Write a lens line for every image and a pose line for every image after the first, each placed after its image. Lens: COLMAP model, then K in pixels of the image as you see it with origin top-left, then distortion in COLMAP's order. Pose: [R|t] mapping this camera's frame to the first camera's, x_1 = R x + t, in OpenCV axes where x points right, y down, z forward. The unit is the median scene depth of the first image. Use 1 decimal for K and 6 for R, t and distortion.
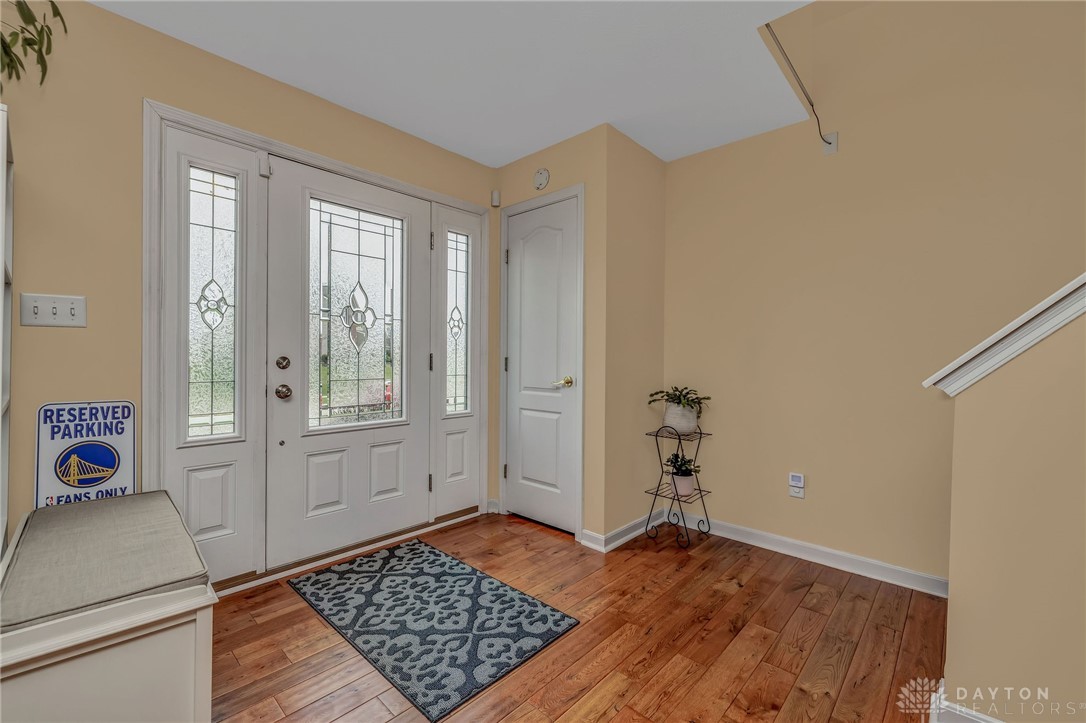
lens RADIAL K [[454.7, 0, 543.0], [0, 454.7, 361.5], [0, 0, 1]] dist [-0.000932, -0.000156]
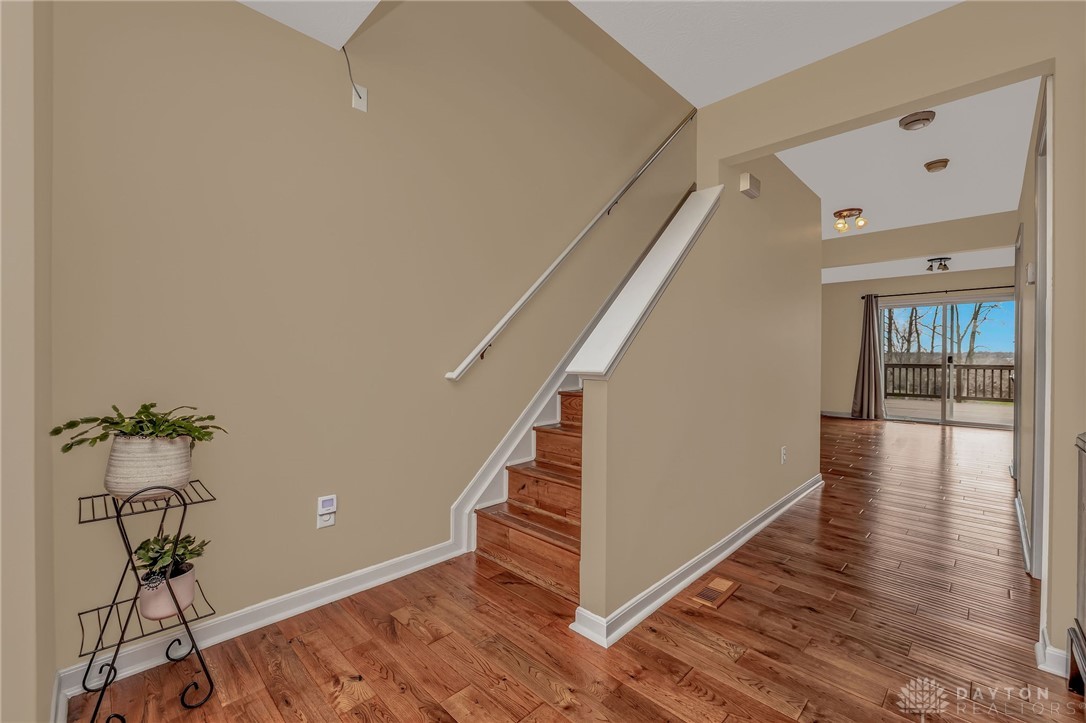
lens RADIAL K [[454.7, 0, 543.0], [0, 454.7, 361.5], [0, 0, 1]] dist [-0.000932, -0.000156]
pose [[0.033202, -0.019530, 0.999258, -0.202766], [0.000800, 0.999809, 0.019514, 0.000654], [-0.999448, 0.000152, 0.033211, 0.605675]]
